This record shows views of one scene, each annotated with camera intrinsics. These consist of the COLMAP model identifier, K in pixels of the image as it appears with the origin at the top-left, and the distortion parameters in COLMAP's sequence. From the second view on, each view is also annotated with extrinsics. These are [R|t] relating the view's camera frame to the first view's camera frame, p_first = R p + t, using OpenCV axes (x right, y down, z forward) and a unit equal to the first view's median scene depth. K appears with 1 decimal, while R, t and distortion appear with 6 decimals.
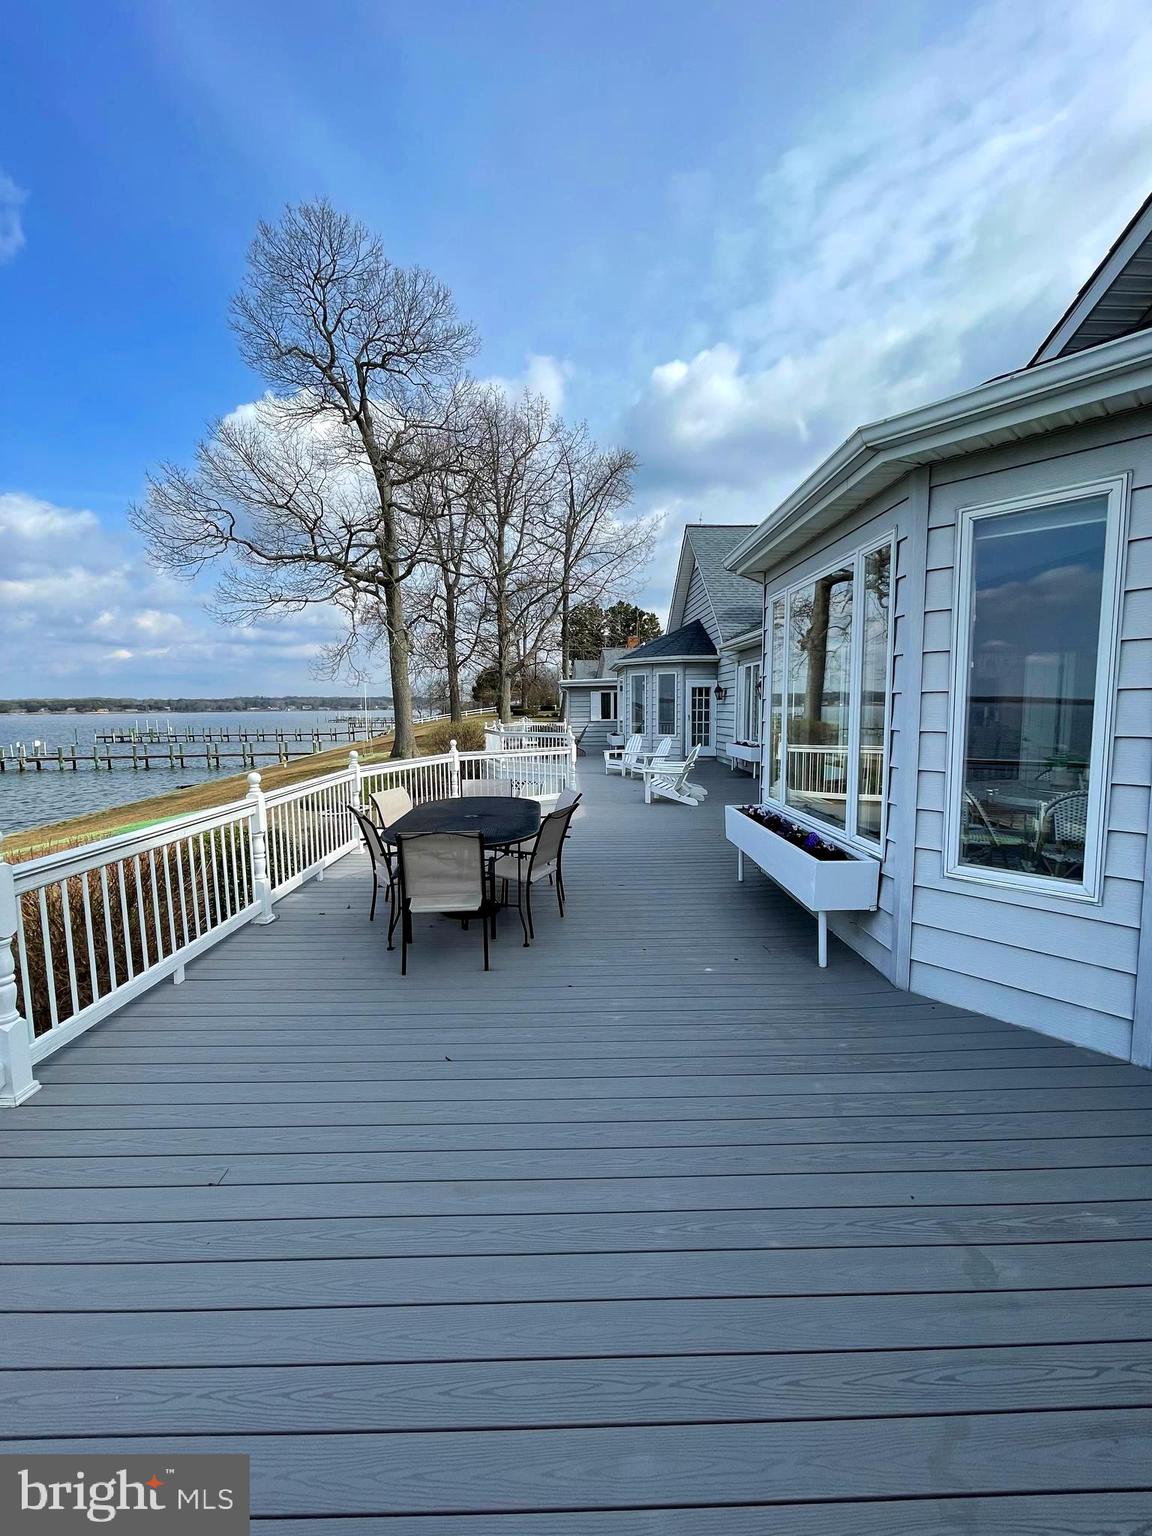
lens RADIAL K [[611.5, 0, 568.9], [0, 611.5, 766.3], [0, 0, 1]] dist [0.001896, 0.000074]
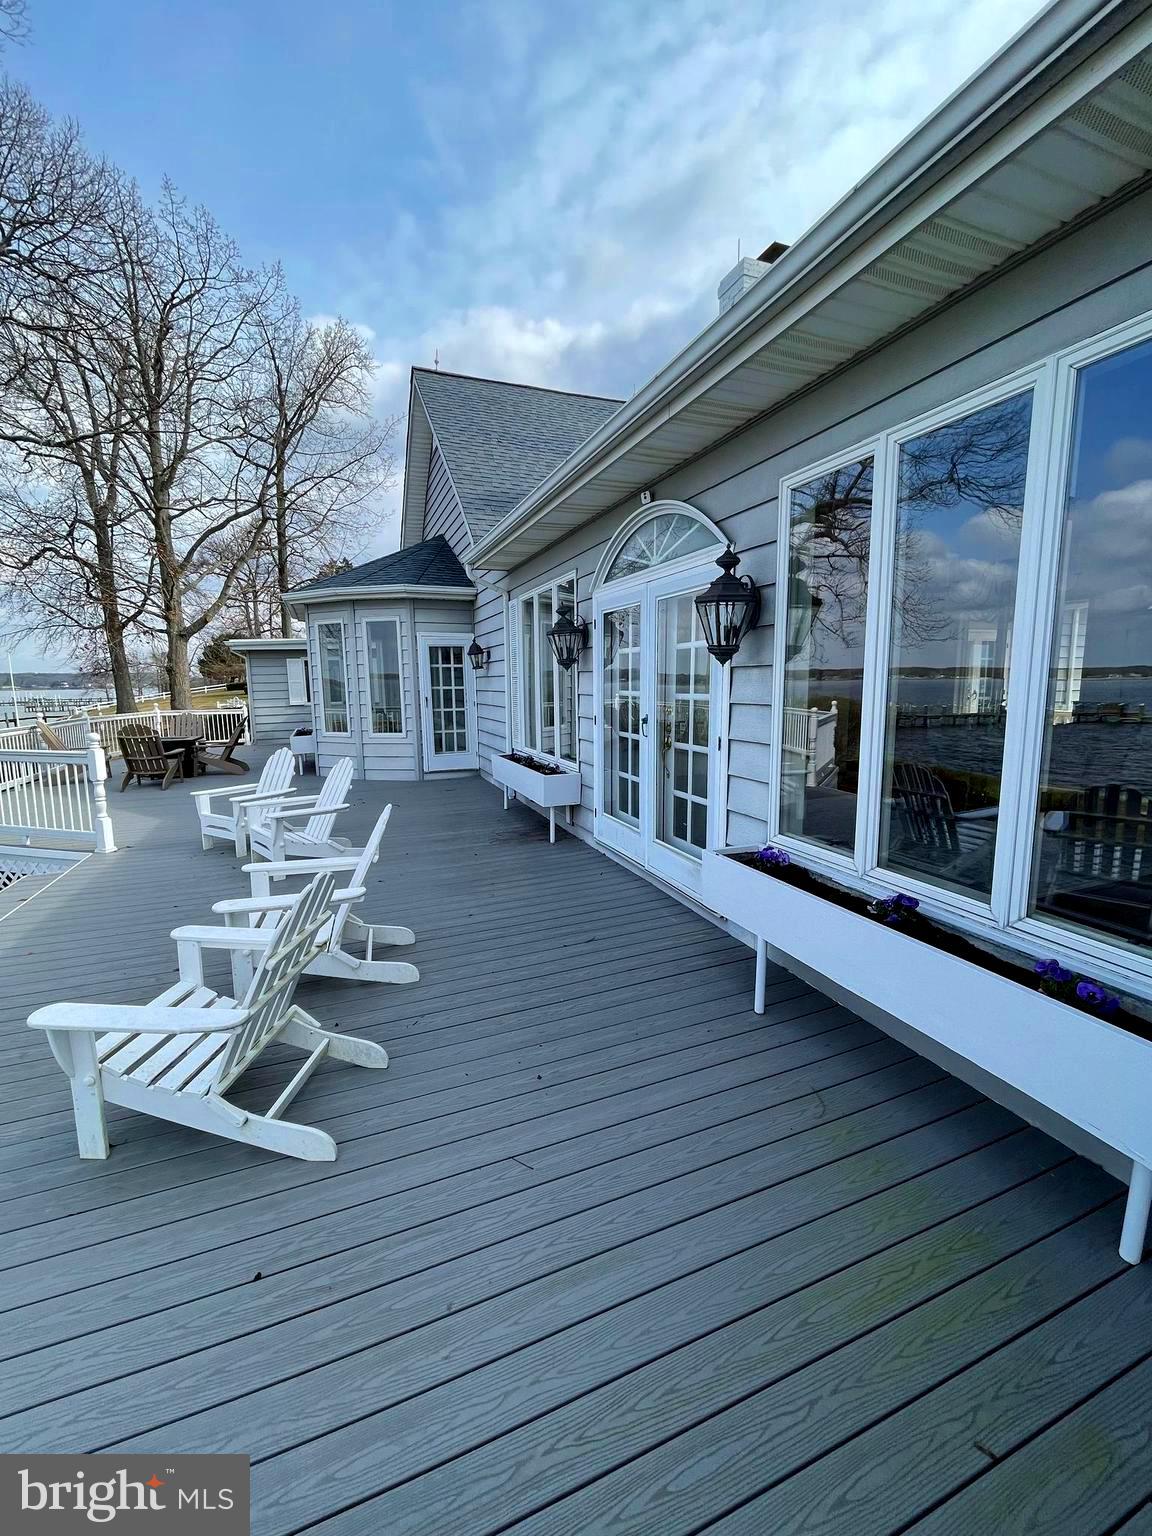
lens RADIAL K [[611.5, 0, 568.9], [0, 611.5, 766.3], [0, 0, 1]] dist [0.001896, 0.000074]
pose [[0.935810, -0.053783, 0.348378, 0.120576], [0.039957, 0.998107, 0.046758, -0.042188], [-0.350233, -0.029836, 0.936187, 0.436437]]
